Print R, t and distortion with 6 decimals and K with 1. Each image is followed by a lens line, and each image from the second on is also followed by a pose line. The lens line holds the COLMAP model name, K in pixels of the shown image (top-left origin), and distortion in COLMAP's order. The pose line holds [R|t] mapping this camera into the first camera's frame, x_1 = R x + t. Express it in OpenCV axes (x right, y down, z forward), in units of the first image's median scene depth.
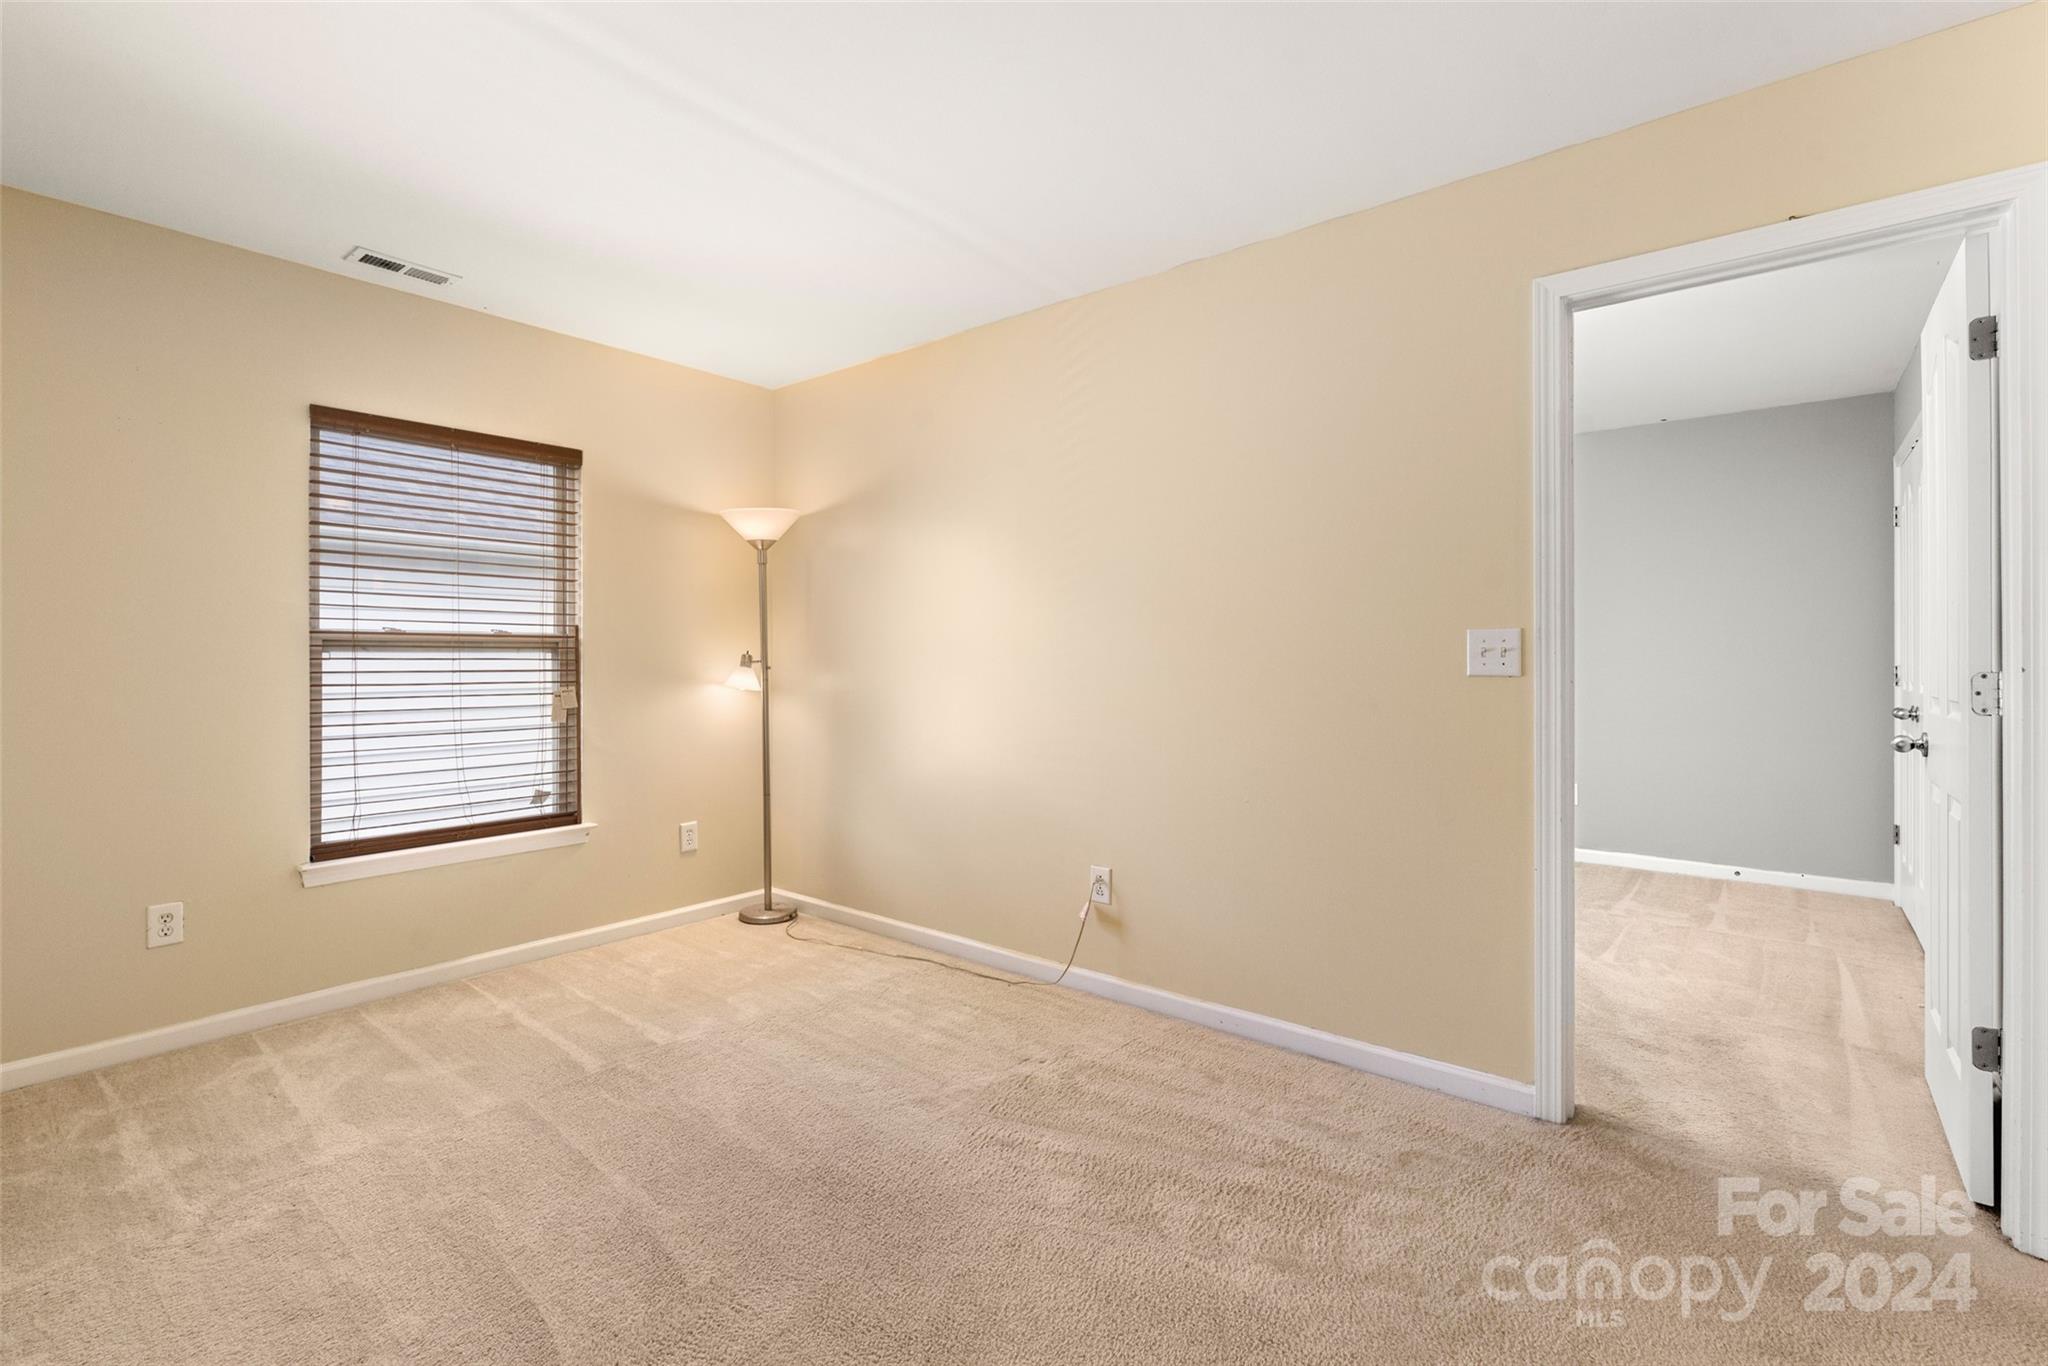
lens RADIAL K [[912.9, 0, 1022.3], [0, 912.9, 657.9], [0, 0, 1]] dist [0.016759, 0.000193]
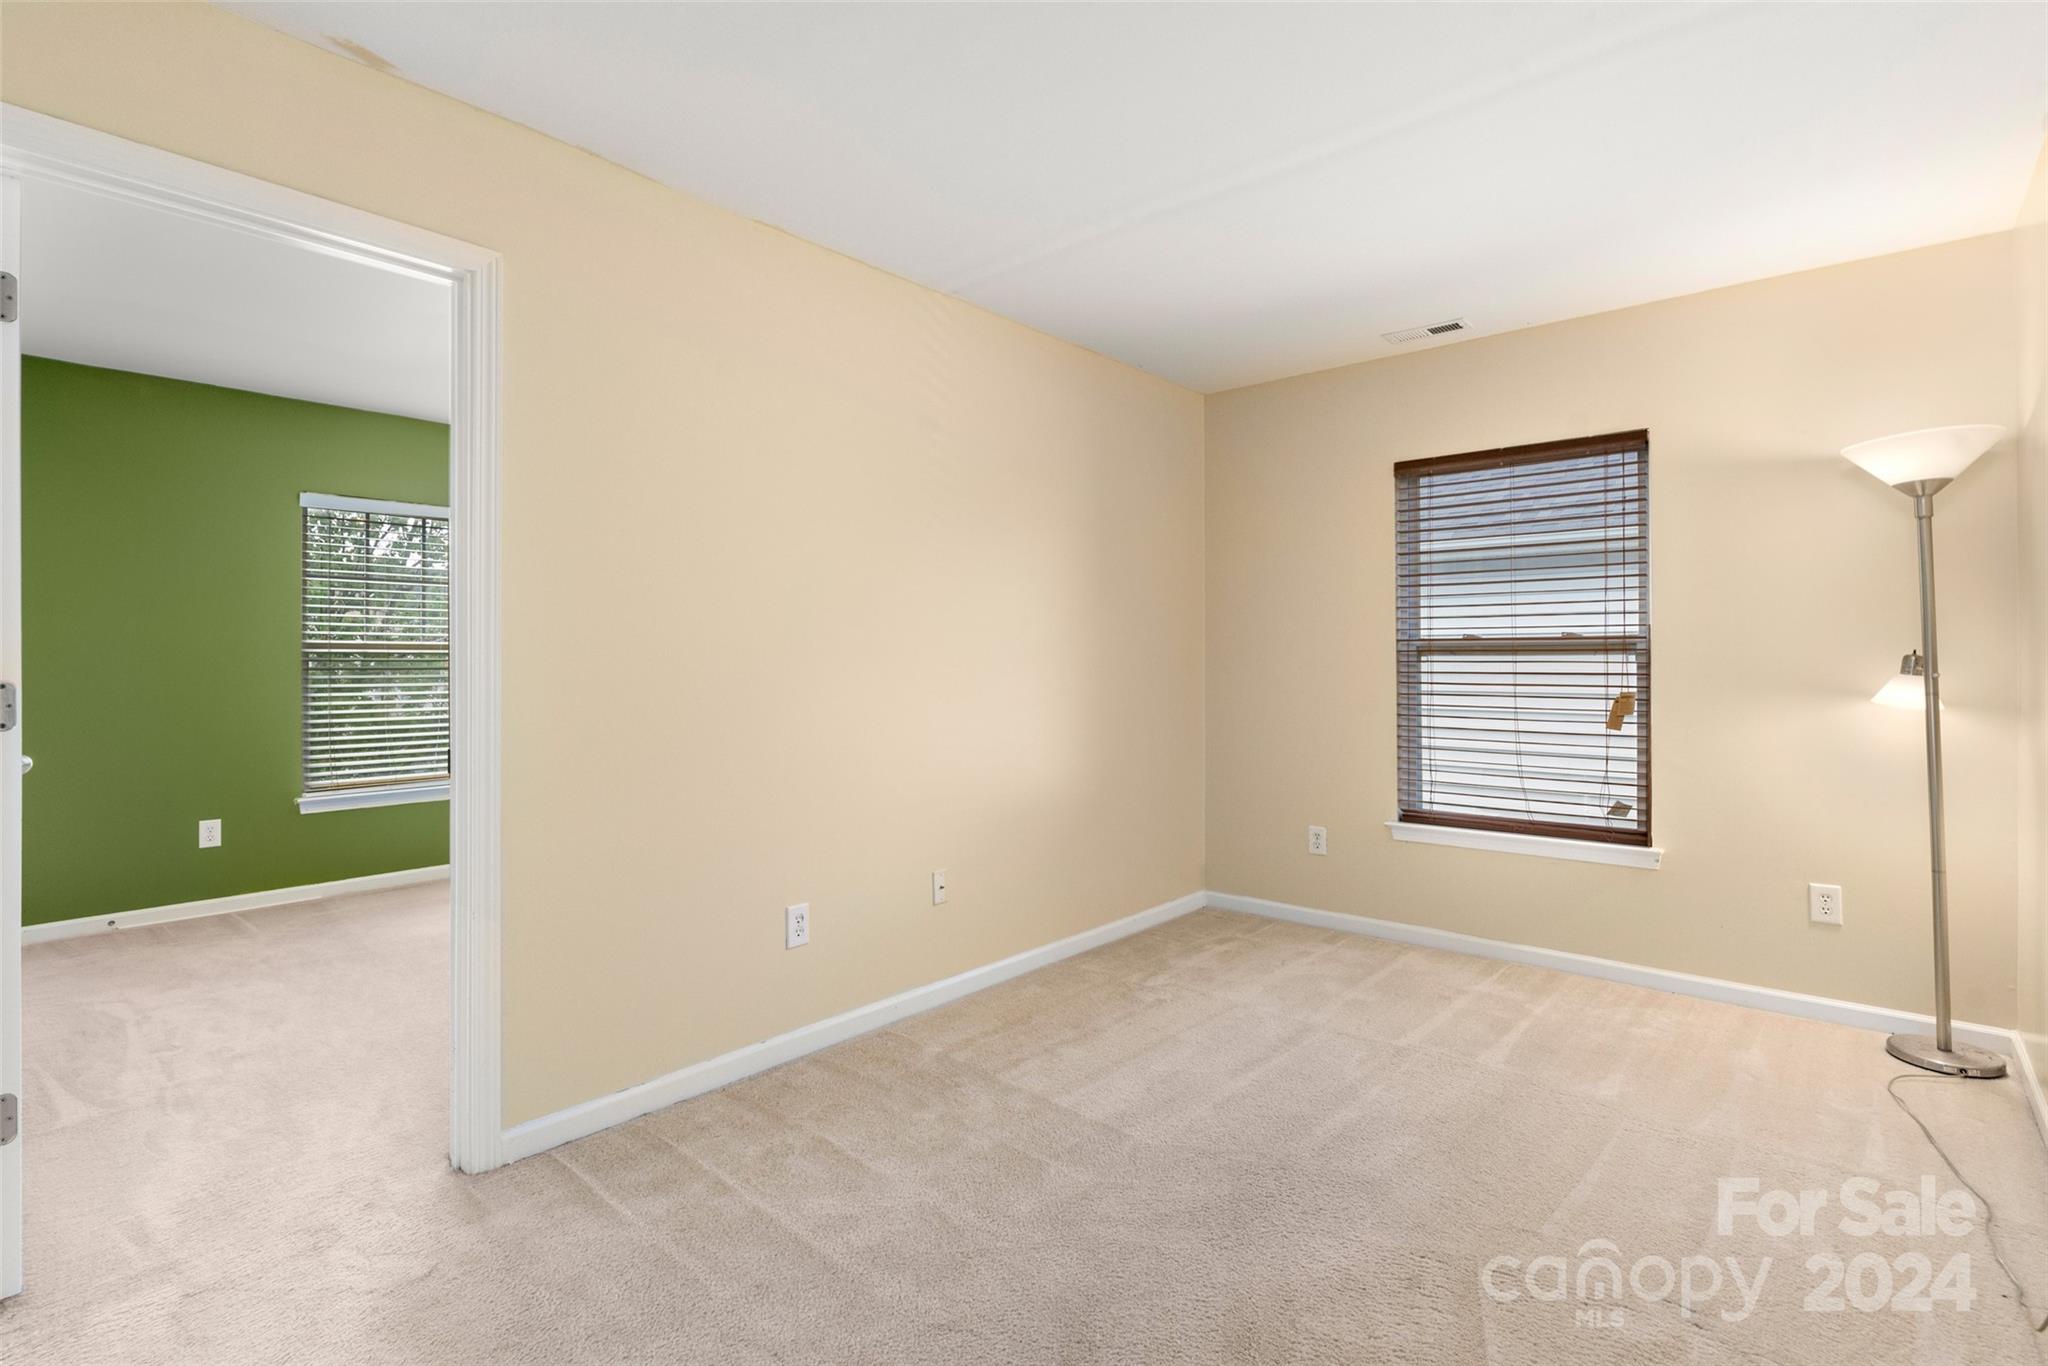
lens RADIAL K [[1002.4, 0, 1022.0], [0, 1002.4, 658.9], [0, 0, 1]] dist [0.016884, 0.000493]
pose [[-0.015296, -0.003337, -0.999877, 0.560410], [-0.001618, 0.999993, -0.003312, 0.002775], [0.999882, 0.001568, -0.015301, 0.447671]]
